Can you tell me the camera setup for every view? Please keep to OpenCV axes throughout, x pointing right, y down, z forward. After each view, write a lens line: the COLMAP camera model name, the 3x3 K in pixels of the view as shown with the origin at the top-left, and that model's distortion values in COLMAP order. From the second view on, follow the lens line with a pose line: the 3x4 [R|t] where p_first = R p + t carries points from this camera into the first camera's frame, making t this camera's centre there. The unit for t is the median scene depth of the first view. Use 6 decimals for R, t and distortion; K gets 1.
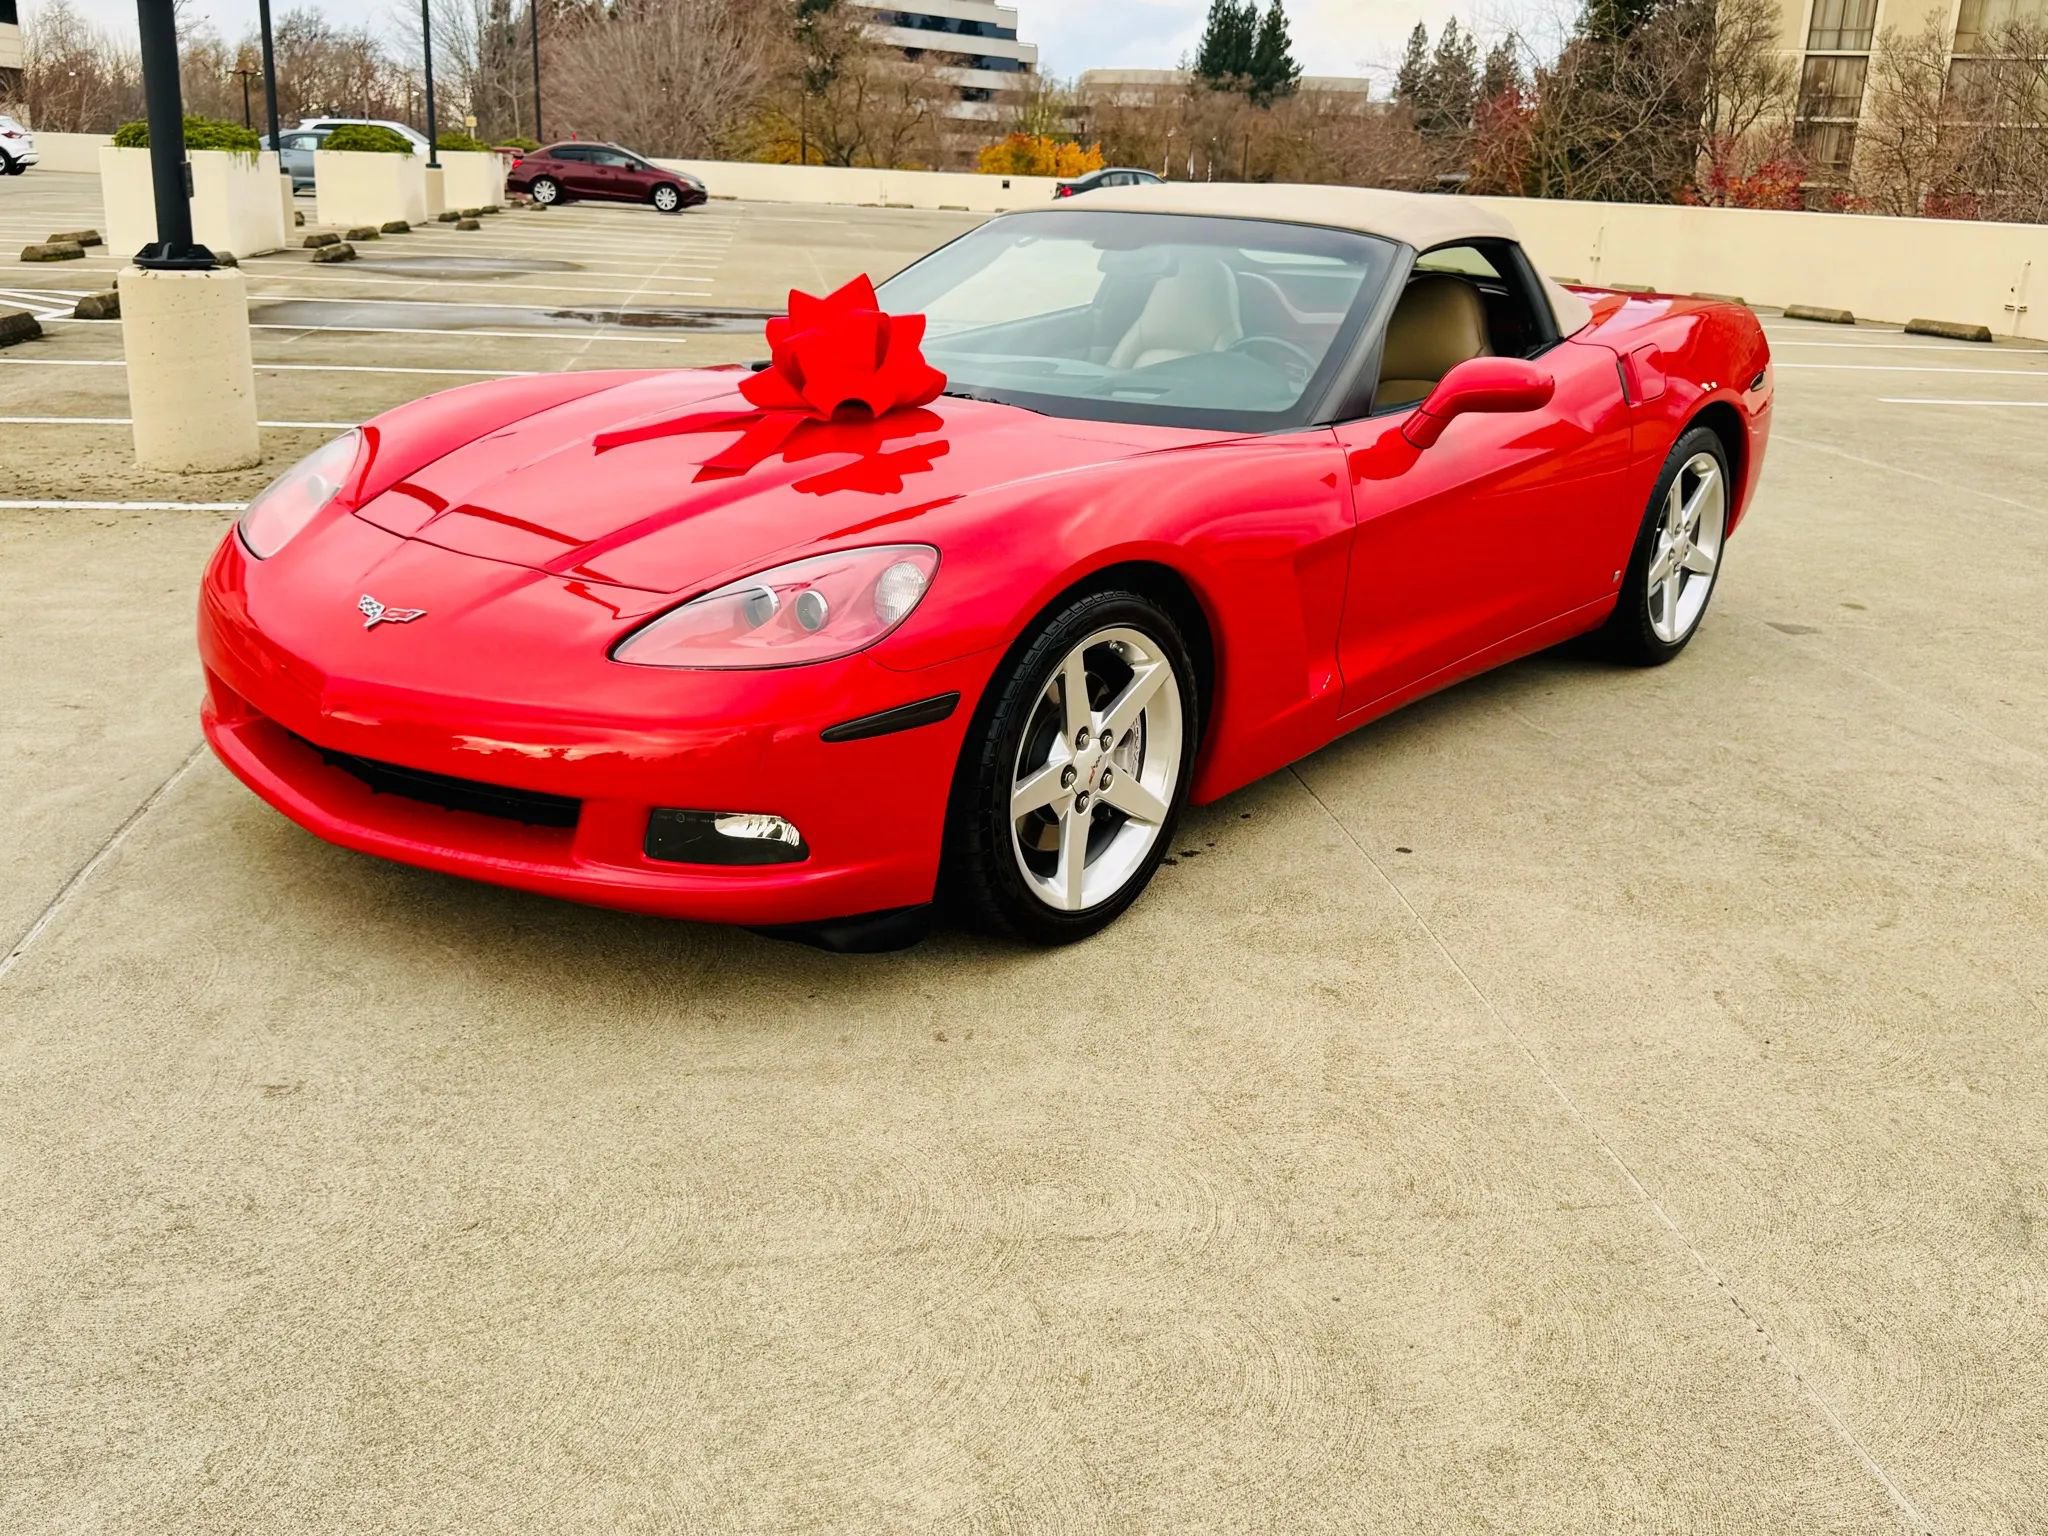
lens RADIAL K [[1832.9, 0, 1027.5], [0, 1832.9, 756.3], [0, 0, 1]] dist [0.146431, -0.298116]
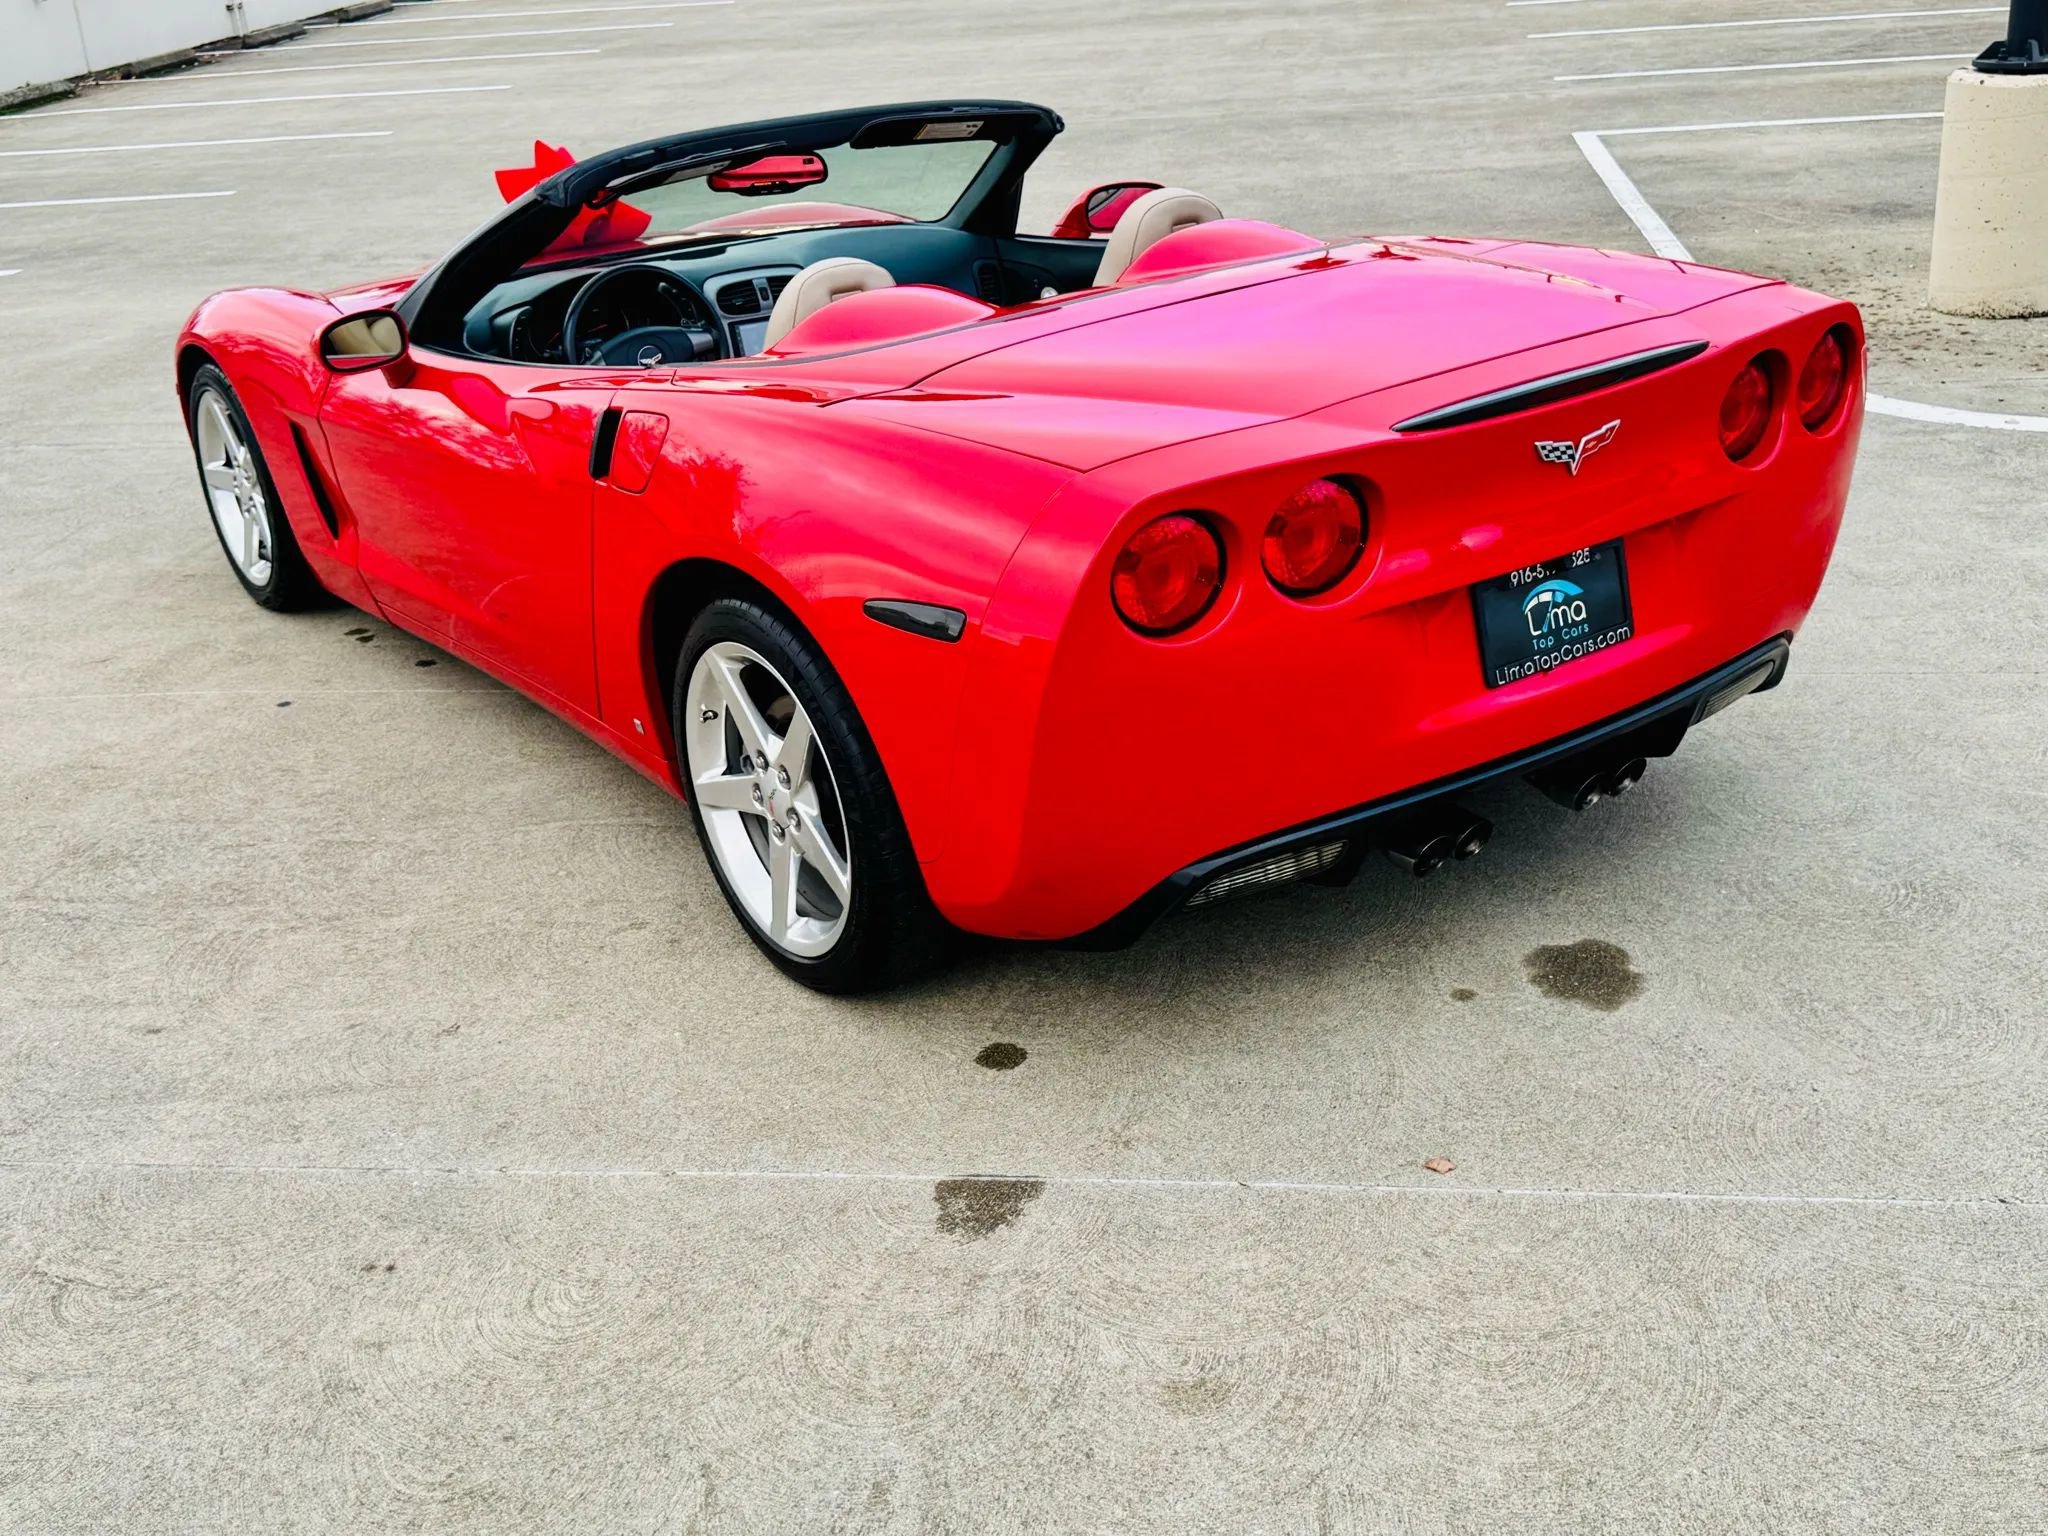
lens RADIAL K [[2156.4, 0, 1020.5], [0, 2156.4, 773.0], [0, 0, 1]] dist [0.186645, -0.414938]
pose [[-0.256473, 0.366433, -0.894398, 1.271168], [-0.241841, 0.871588, 0.426436, -0.576561], [0.935807, 0.325671, -0.134920, 1.584539]]
